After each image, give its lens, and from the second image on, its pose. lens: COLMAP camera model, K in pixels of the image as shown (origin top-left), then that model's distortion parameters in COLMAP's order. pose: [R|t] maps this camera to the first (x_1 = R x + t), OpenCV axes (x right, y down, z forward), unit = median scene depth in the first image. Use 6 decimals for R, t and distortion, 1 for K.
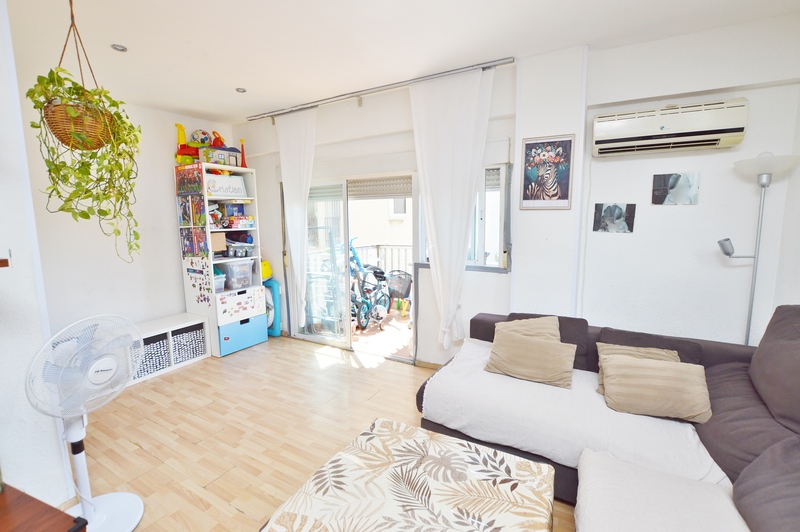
lens RADIAL K [[359.2, 0, 399.0], [0, 359.2, 265.5], [0, 0, 1]] dist [-0.031446, 0.003628]
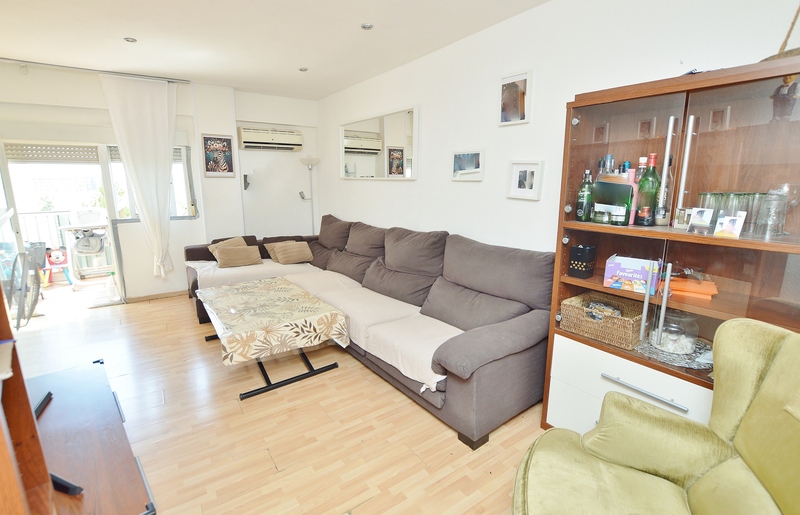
lens RADIAL K [[369.1, 0, 399.2], [0, 369.1, 258.1], [0, 0, 1]] dist [-0.029879, 0.003012]
pose [[0.437389, -0.173821, 0.882314, -0.899984], [0.108522, 0.984174, 0.140090, 0.076760], [-0.892700, 0.034477, 0.449330, -0.587427]]
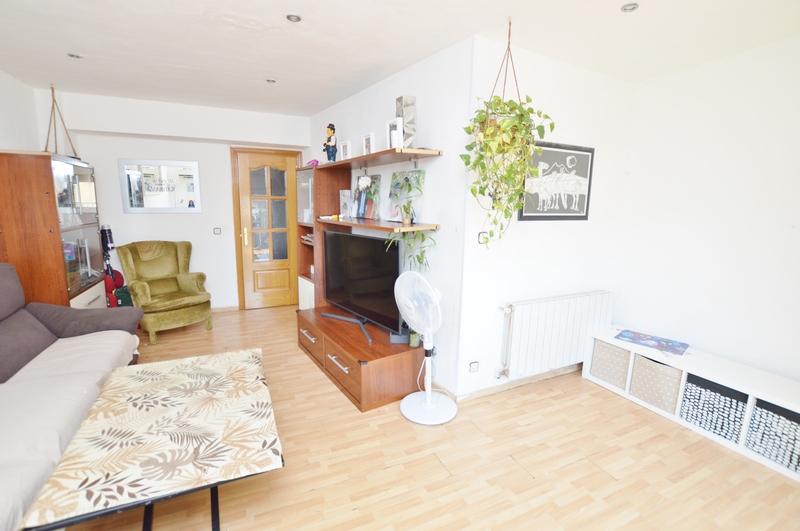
lens RADIAL K [[359.2, 0, 397.1], [0, 359.2, 265.9], [0, 0, 1]] dist [-0.031446, 0.003628]
pose [[-0.598667, 0.134030, -0.789705, 0.256262], [-0.113069, 0.961888, 0.248970, -0.163150], [0.792977, 0.238341, -0.560696, 1.105277]]
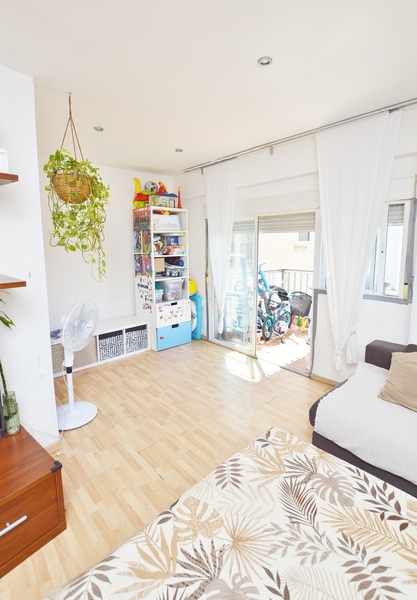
lens RADIAL K [[291.9, 0, 206.2], [0, 291.9, 281.6], [0, 0, 1]] dist [-0.030870, 0.003224]
pose [[0.949314, 0.044239, -0.311200, 0.004029], [-0.044033, 0.999000, 0.007692, -0.031127], [0.311229, 0.006401, 0.950313, 0.025168]]
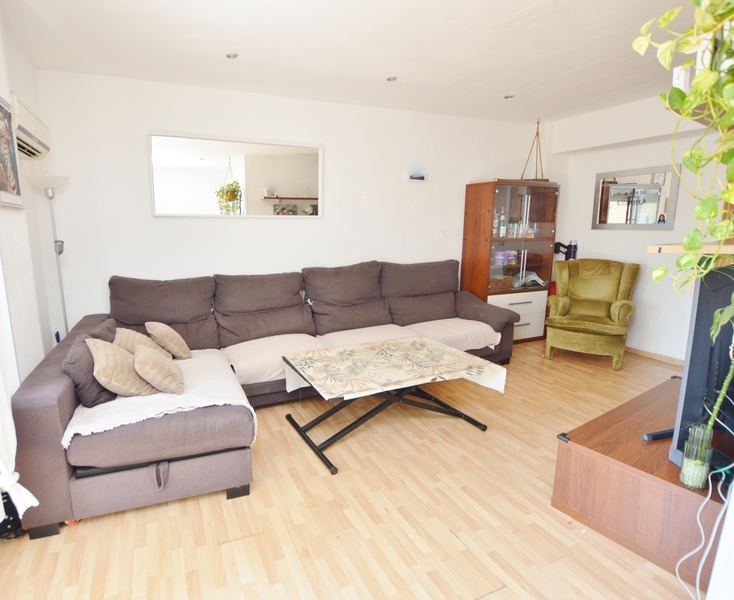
lens RADIAL K [[401.5, 0, 316.7], [0, 401.5, 300.3], [0, 0, 1]] dist [-0.029306, 0.000592]
pose [[-0.778397, -0.101207, 0.619561, -0.548091], [0.094135, 0.956943, 0.274587, -0.149859], [-0.620675, 0.272059, -0.735355, 1.325502]]
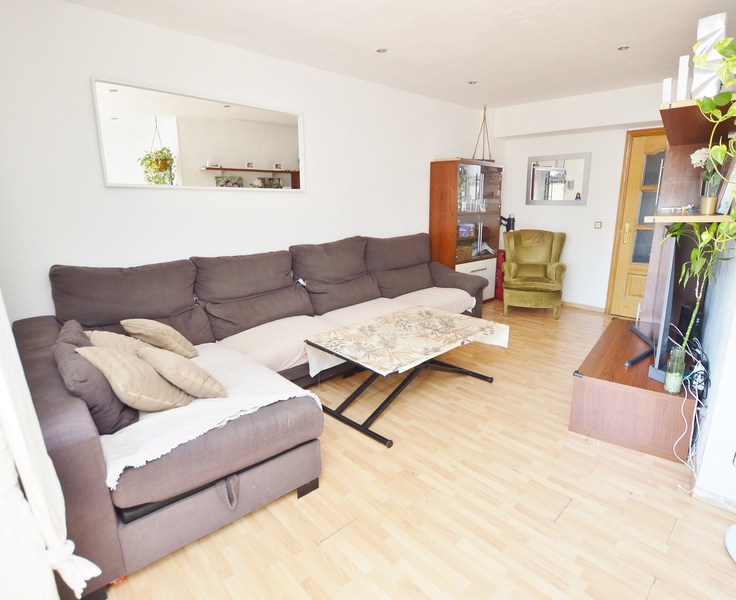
lens RADIAL K [[401.0, 0, 402.1], [0, 401.0, 299.8], [0, 0, 1]] dist [-0.029311, 0.000860]
pose [[-0.964800, -0.056552, 0.256834, -0.292207], [0.040055, 0.933613, 0.356038, -0.163662], [-0.259918, 0.353793, -0.898484, 1.446163]]
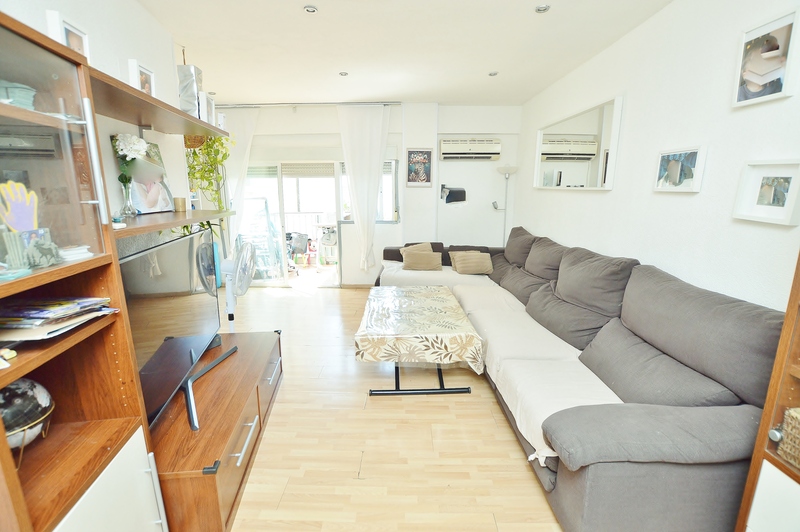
lens RADIAL K [[359.2, 0, 397.2], [0, 359.2, 266.3], [0, 0, 1]] dist [-0.031446, 0.003628]
pose [[0.883126, -0.090299, 0.460363, -0.645688], [0.053544, 0.994289, 0.092313, 0.082301], [-0.466070, -0.056874, 0.882918, -0.685602]]
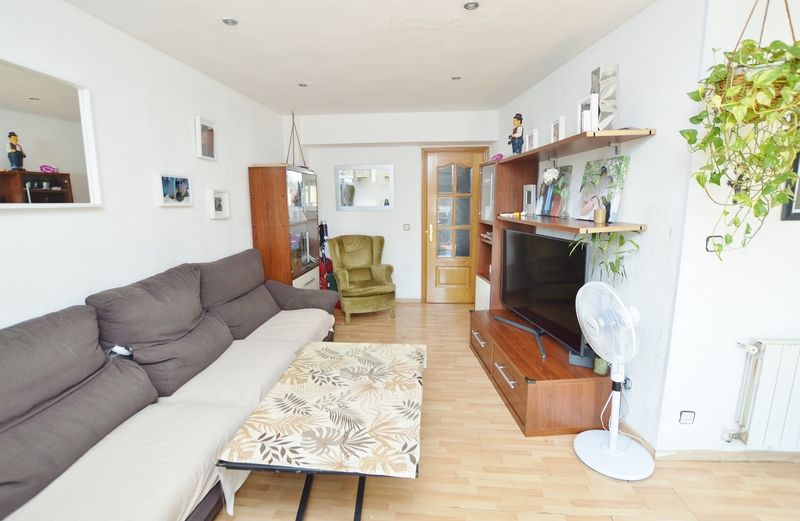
lens RADIAL K [[362.2, 0, 399.0], [0, 362.2, 261.4], [0, 0, 1]] dist [-0.030733, 0.003104]
pose [[-0.917394, 0.082145, -0.389411, 0.169800], [-0.034601, 0.958299, 0.283664, -0.162019], [0.396474, 0.273706, -0.876295, 1.096384]]
